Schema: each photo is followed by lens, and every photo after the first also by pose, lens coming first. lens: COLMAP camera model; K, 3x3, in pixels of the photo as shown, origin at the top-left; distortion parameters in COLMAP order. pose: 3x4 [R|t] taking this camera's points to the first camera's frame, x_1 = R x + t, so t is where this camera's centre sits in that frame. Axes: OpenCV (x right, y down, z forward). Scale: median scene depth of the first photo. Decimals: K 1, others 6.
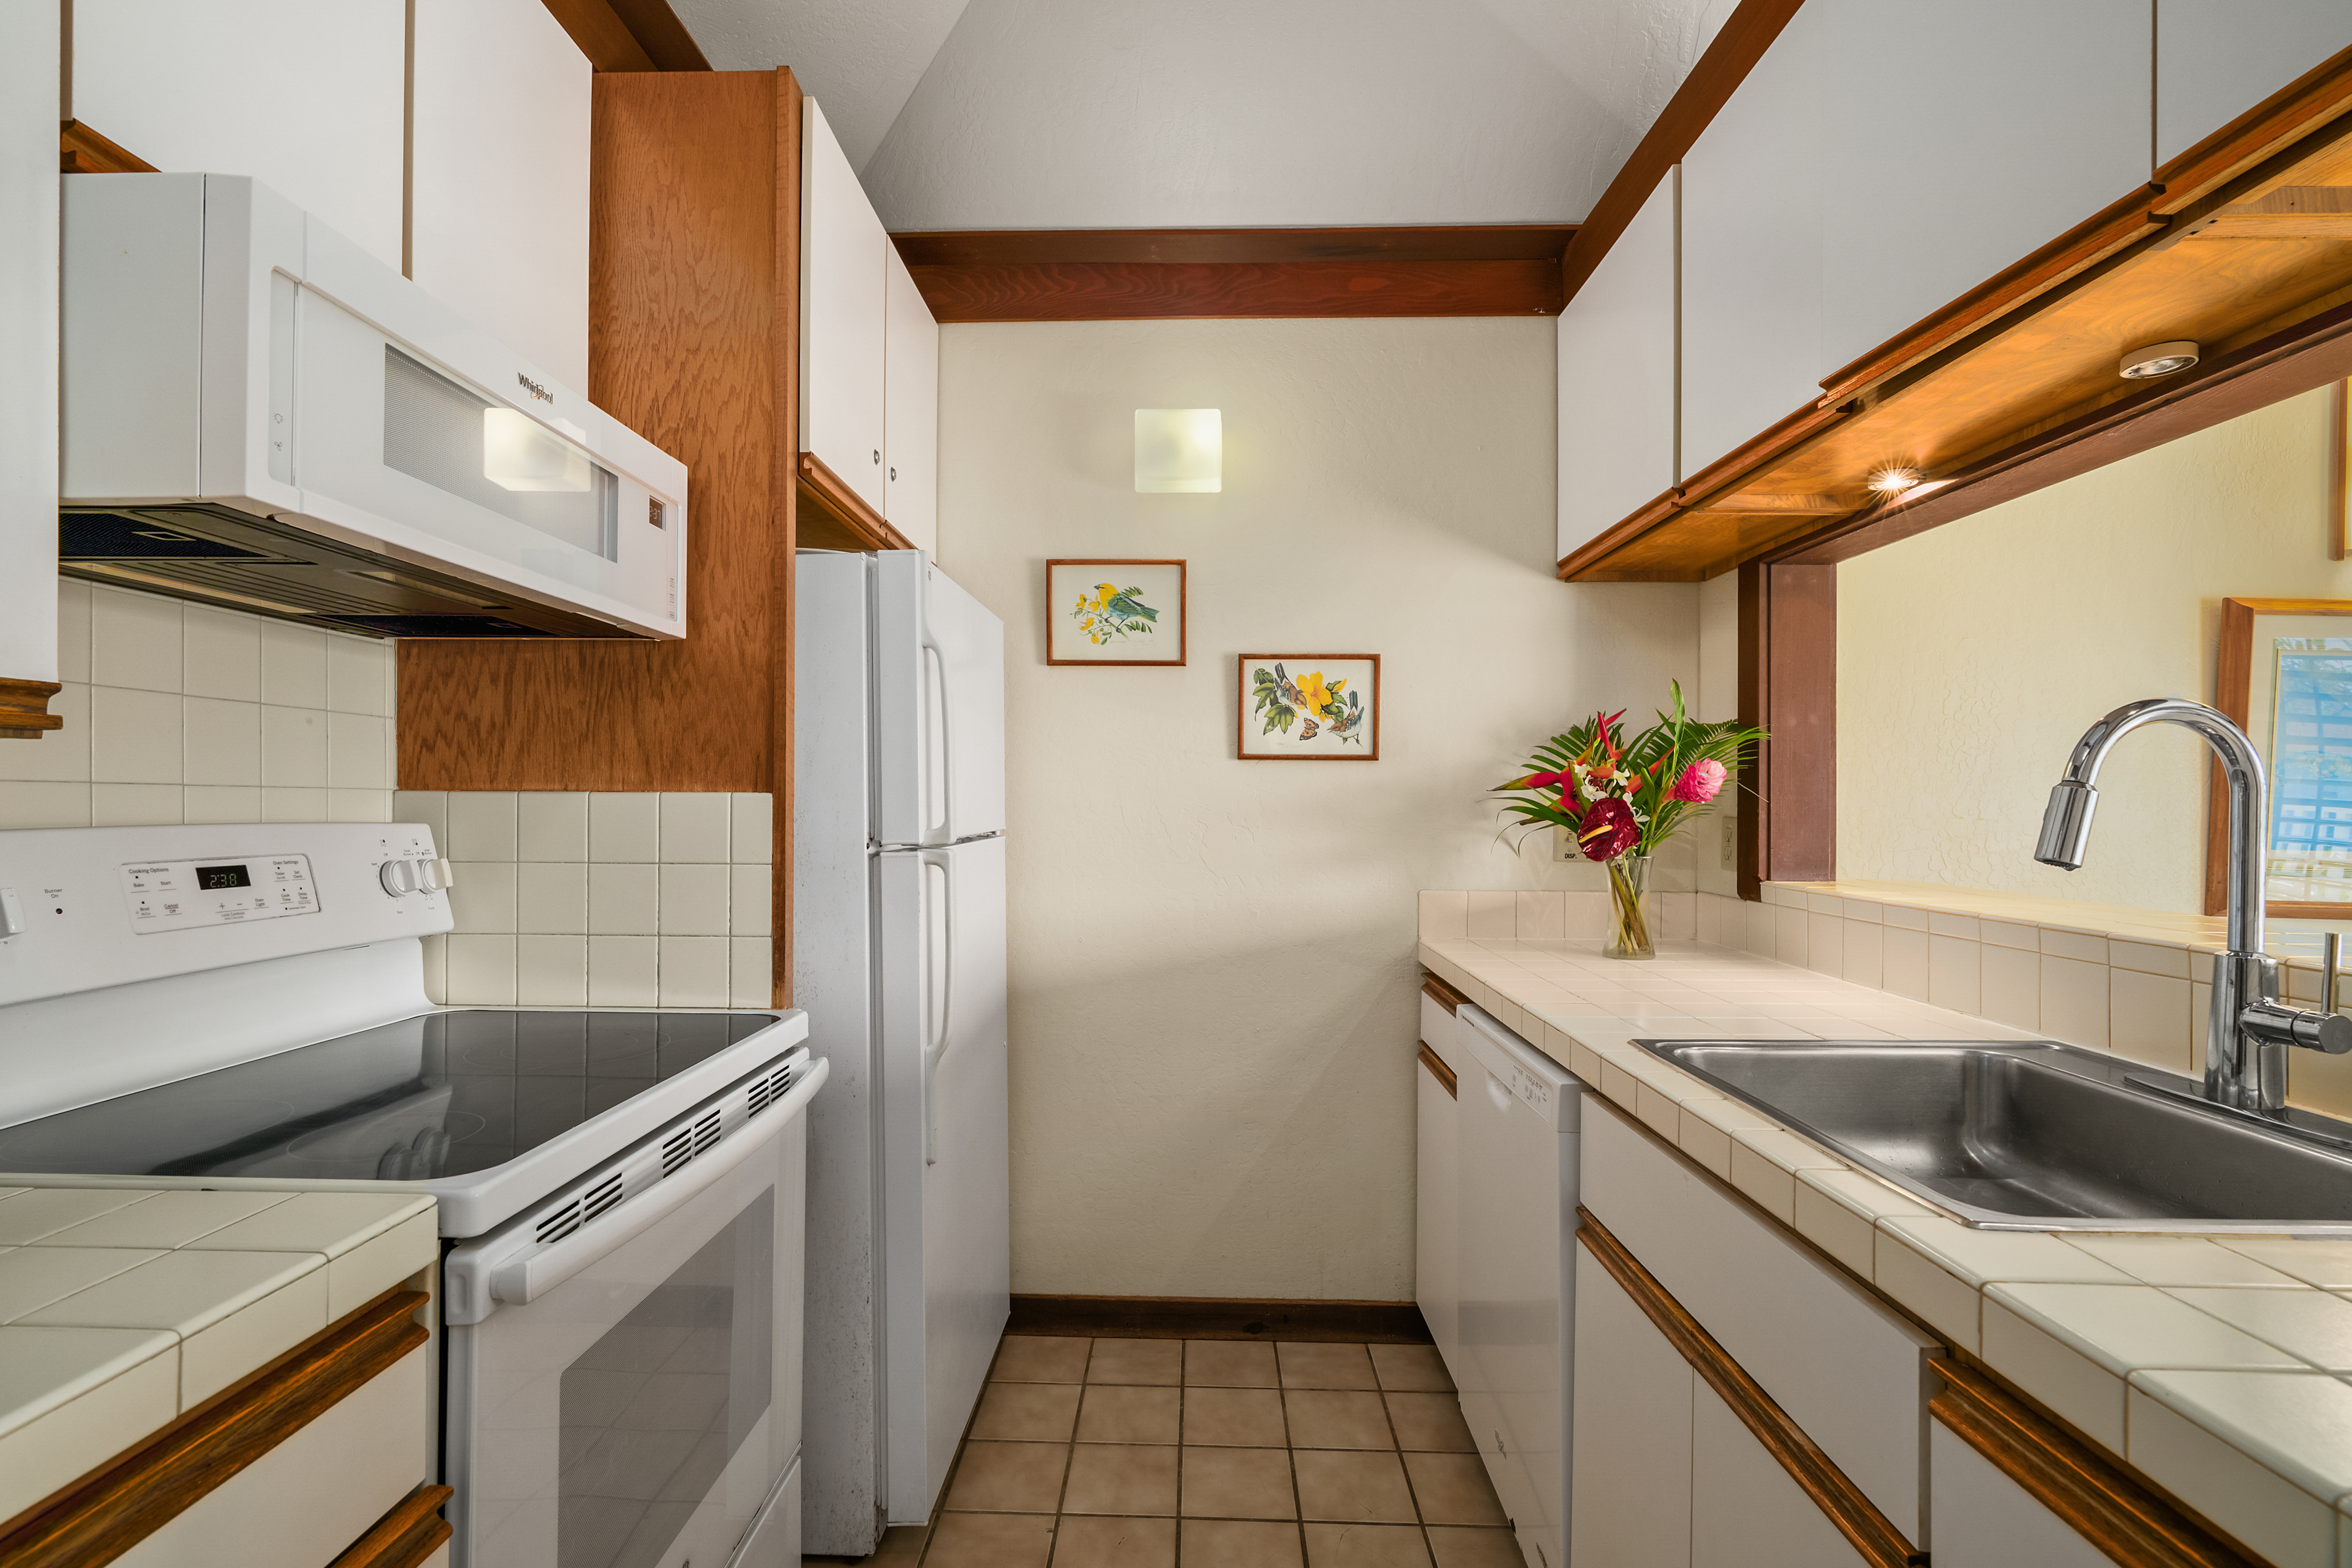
lens RADIAL K [[1078.7, 0, 1163.1], [0, 1078.7, 796.3], [0, 0, 1]] dist [-0.007221, 0.002874]
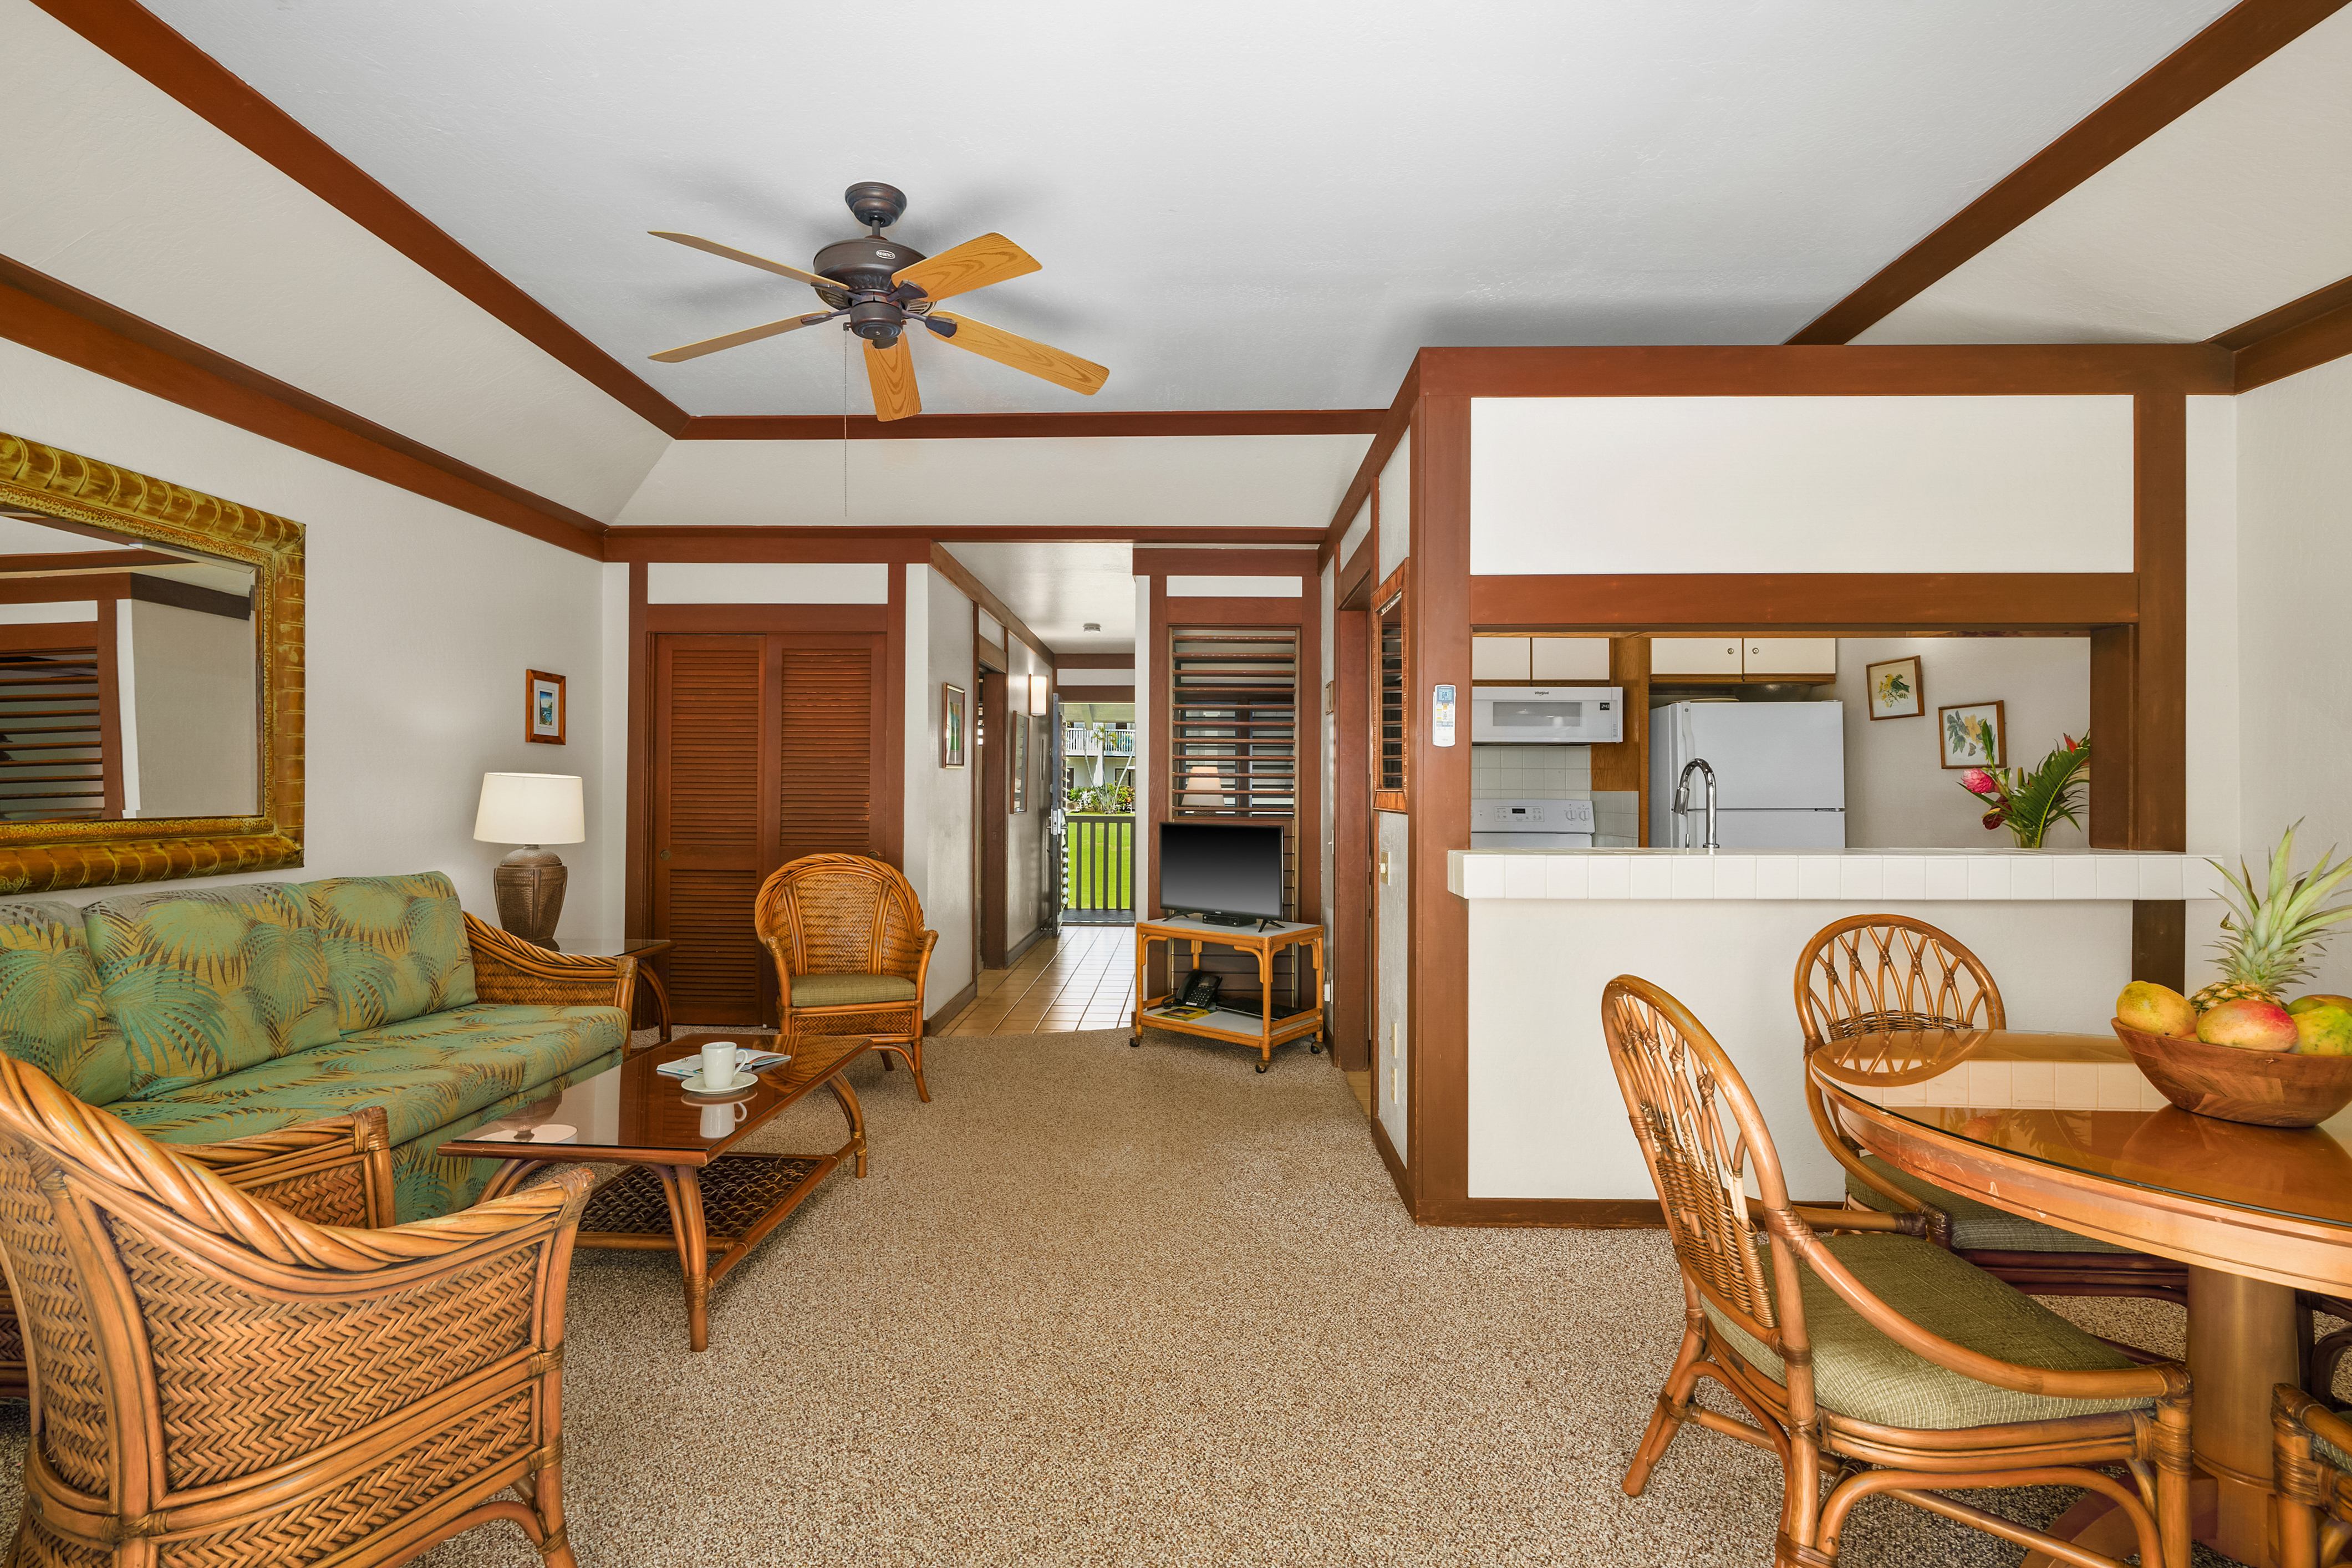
lens RADIAL K [[1078.7, 0, 1163.5], [0, 1078.7, 776.9], [0, 0, 1]] dist [-0.007221, 0.002874]
pose [[0.014240, -0.019827, -0.999702, 2.111604], [0.002251, 0.999801, -0.019797, 0.010928], [0.999896, -0.001969, 0.014282, -0.302565]]
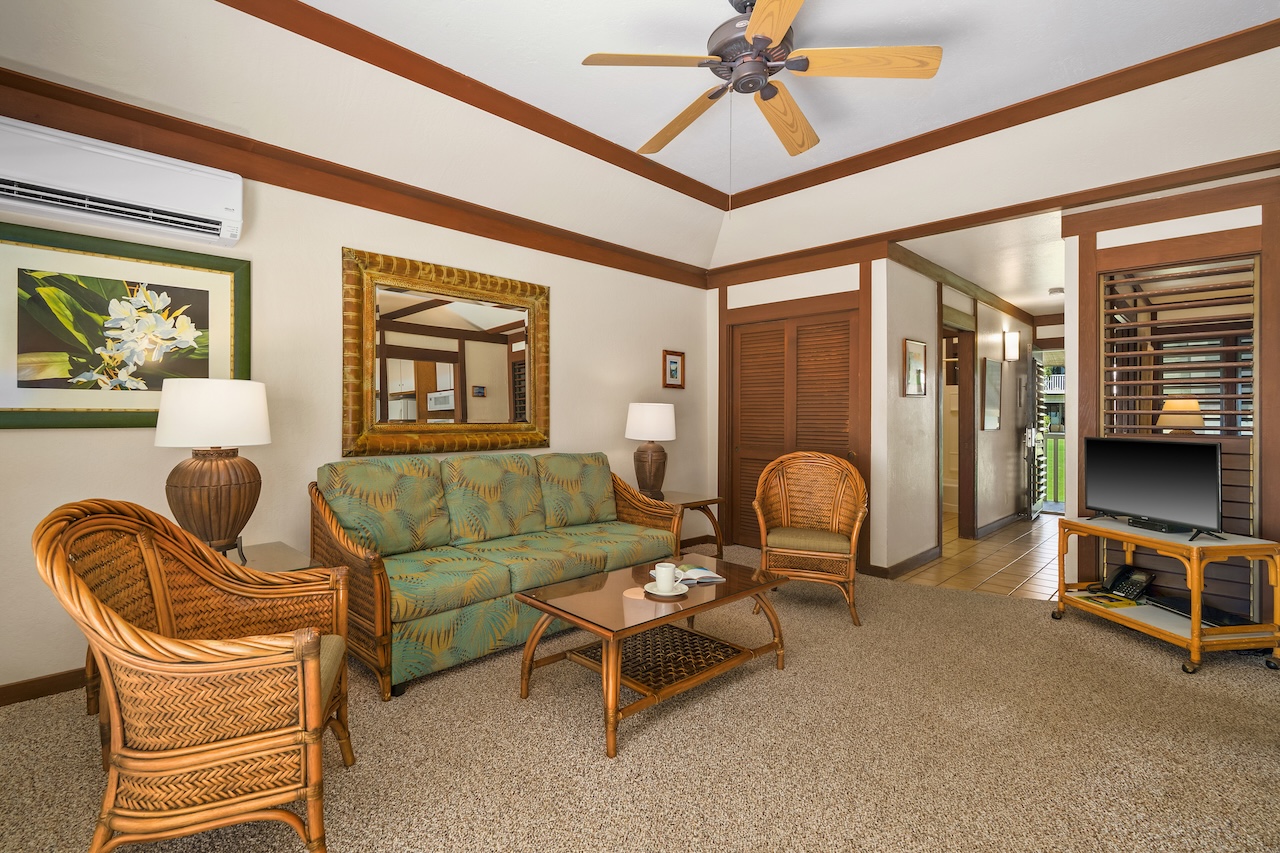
lens RADIAL K [[587.1, 0, 637.3], [0, 587.1, 415.9], [0, 0, 1]] dist [-0.007221, 0.002874]
pose [[-0.682783, -0.011876, -0.730524, 1.635029], [-0.004988, 0.999920, -0.011594, 0.032331], [0.730604, -0.004272, -0.682788, -0.063006]]
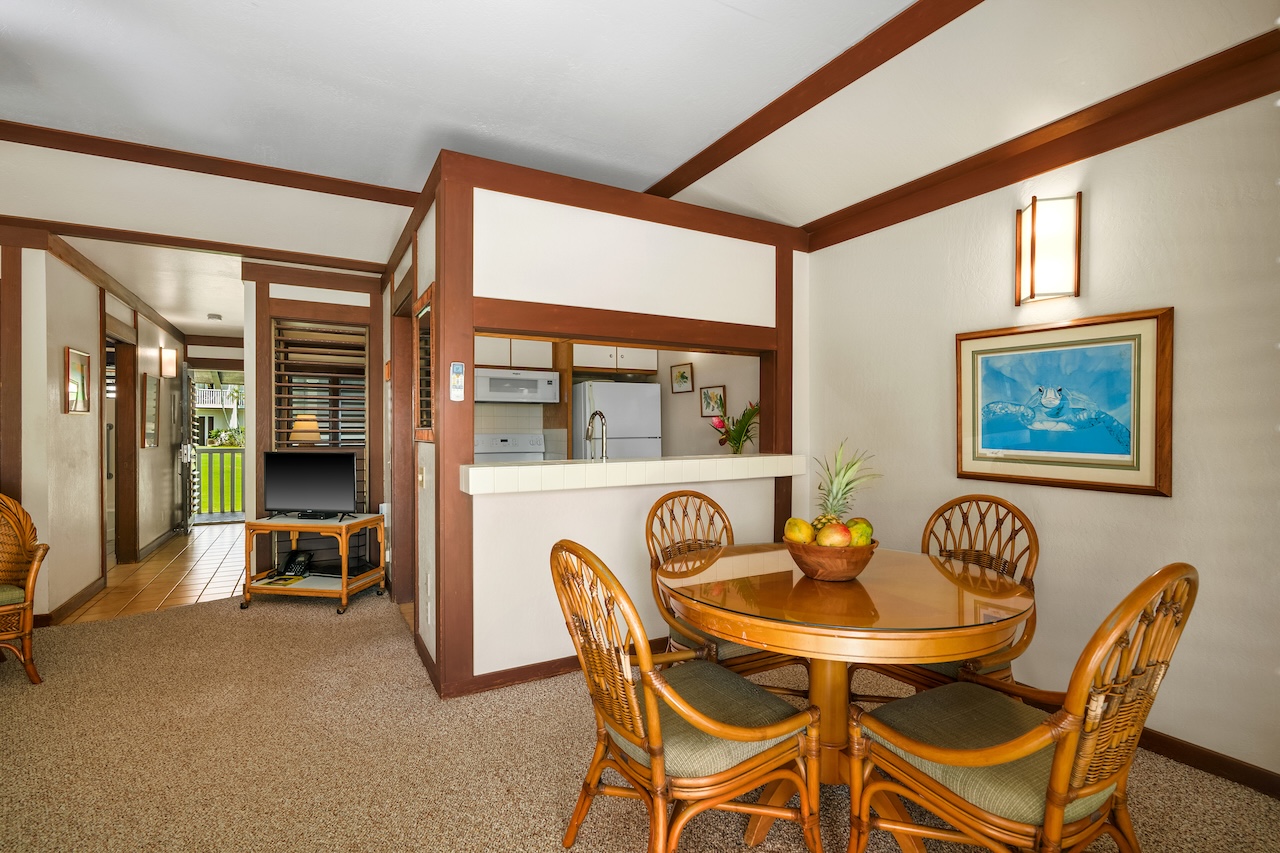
lens RADIAL K [[587.1, 0, 634.3], [0, 587.1, 431.1], [0, 0, 1]] dist [-0.007221, 0.002874]
pose [[0.520564, -0.007553, -0.853789, 1.939978], [0.011865, 0.999928, -0.001611, 0.013859], [0.853740, -0.009291, 0.520617, -0.233949]]
